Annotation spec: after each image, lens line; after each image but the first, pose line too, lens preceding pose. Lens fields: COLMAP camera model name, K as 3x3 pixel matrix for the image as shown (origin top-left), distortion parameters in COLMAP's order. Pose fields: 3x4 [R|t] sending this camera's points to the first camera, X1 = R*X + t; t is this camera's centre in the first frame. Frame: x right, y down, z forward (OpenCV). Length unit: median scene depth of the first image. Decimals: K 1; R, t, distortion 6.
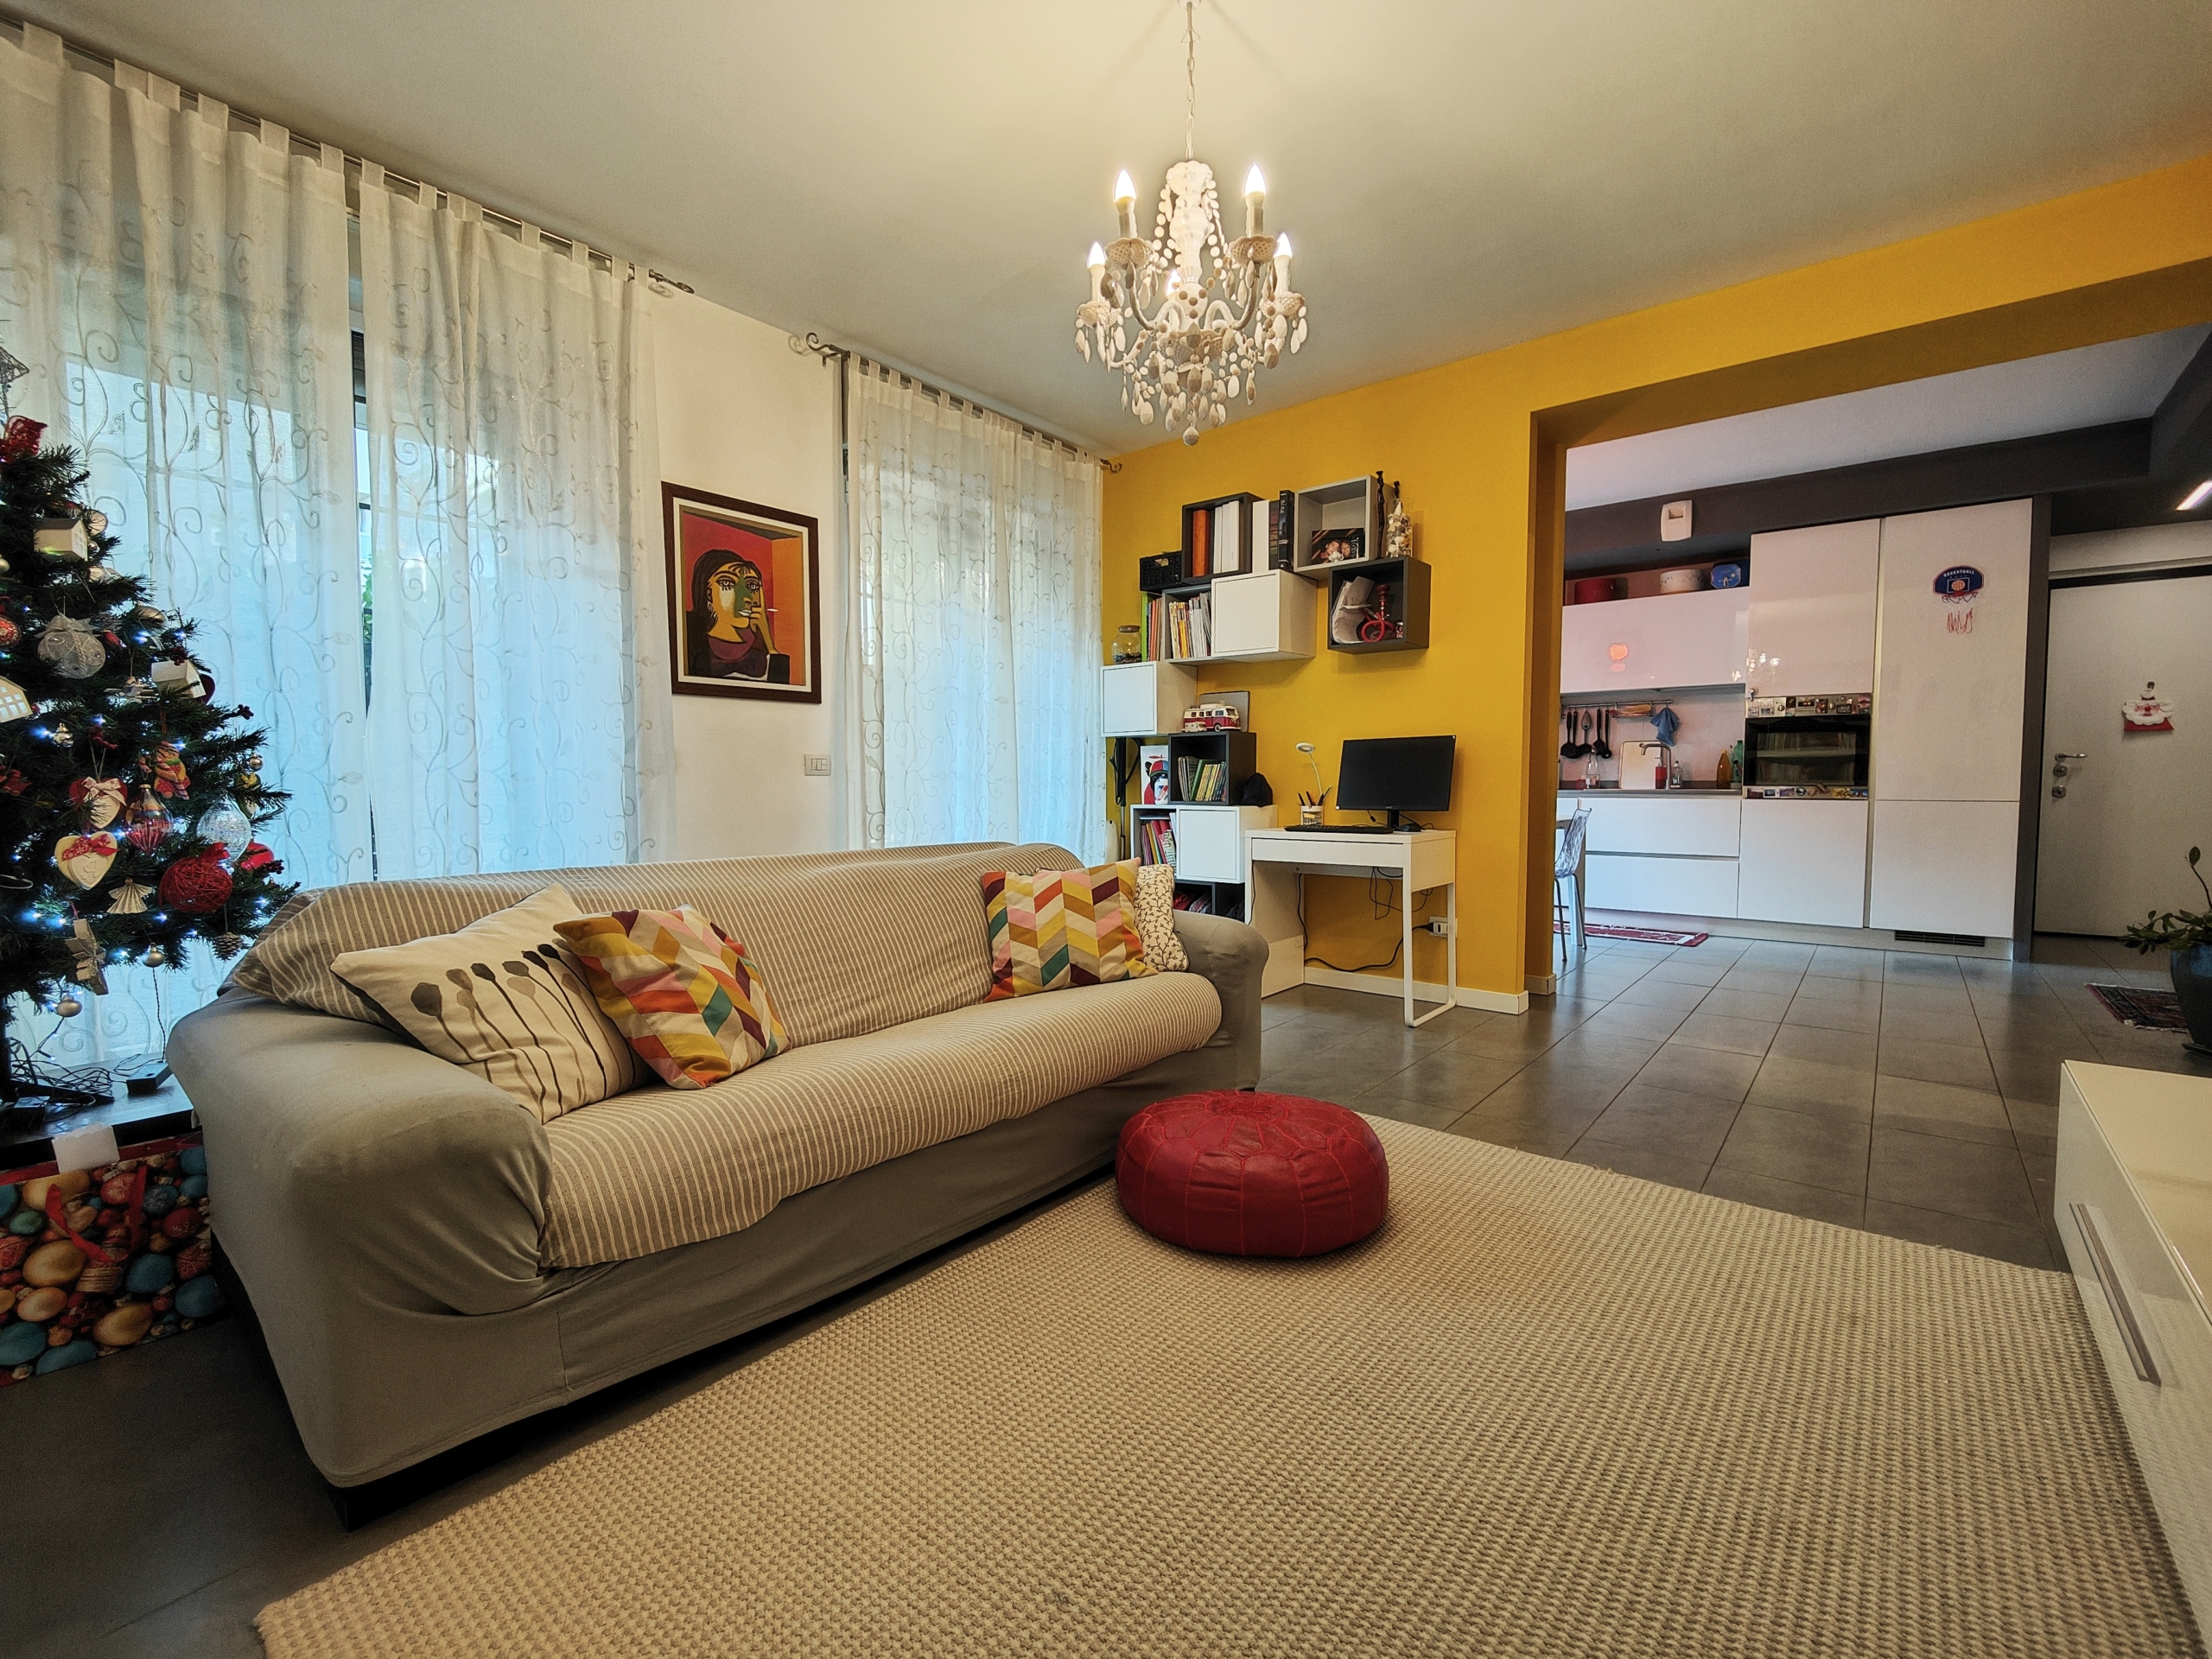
lens RADIAL K [[972.4, 0, 1109.1], [0, 972.4, 829.7], [0, 0, 1]] dist [-0.001748, -0.000196]
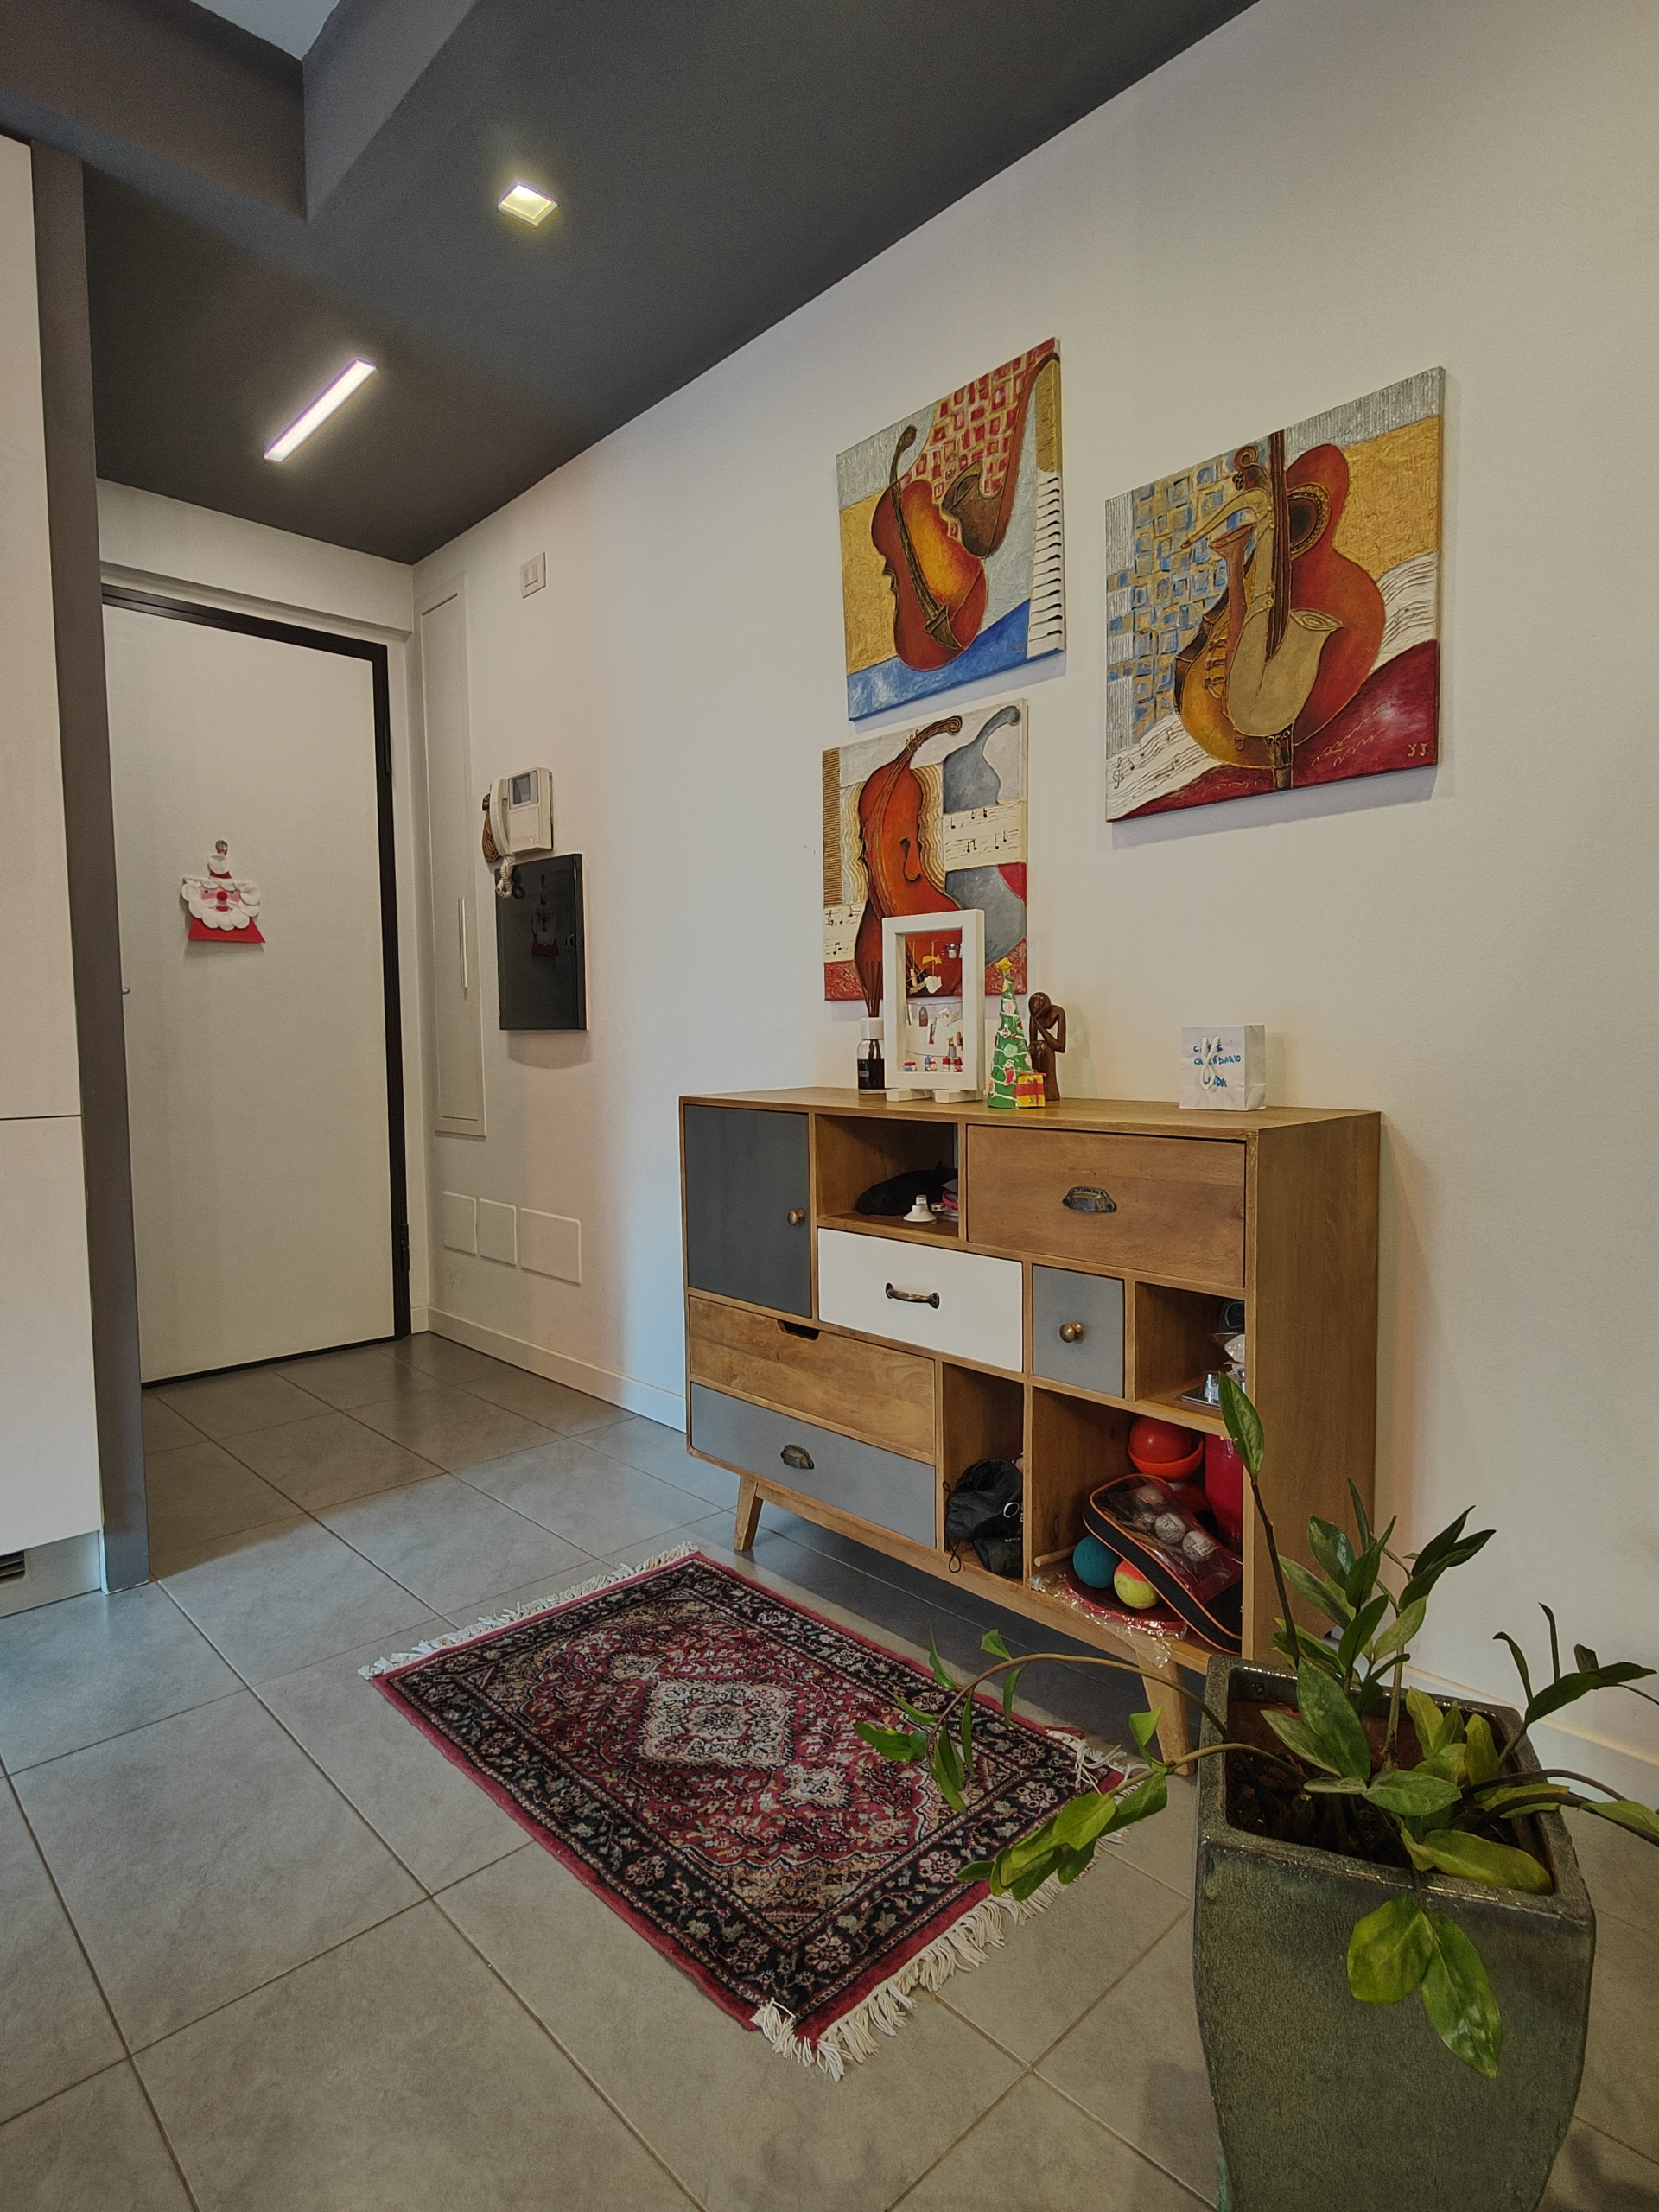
lens RADIAL K [[1196.6, 0, 832.0], [0, 1196.6, 1103.2], [0, 0, 1]] dist [0.000493, 0.000034]
pose [[0.122220, -0.062589, 0.990528, 0.559828], [0.062626, 0.996507, 0.055239, -0.039603], [-0.990525, 0.055282, 0.125713, 0.686206]]
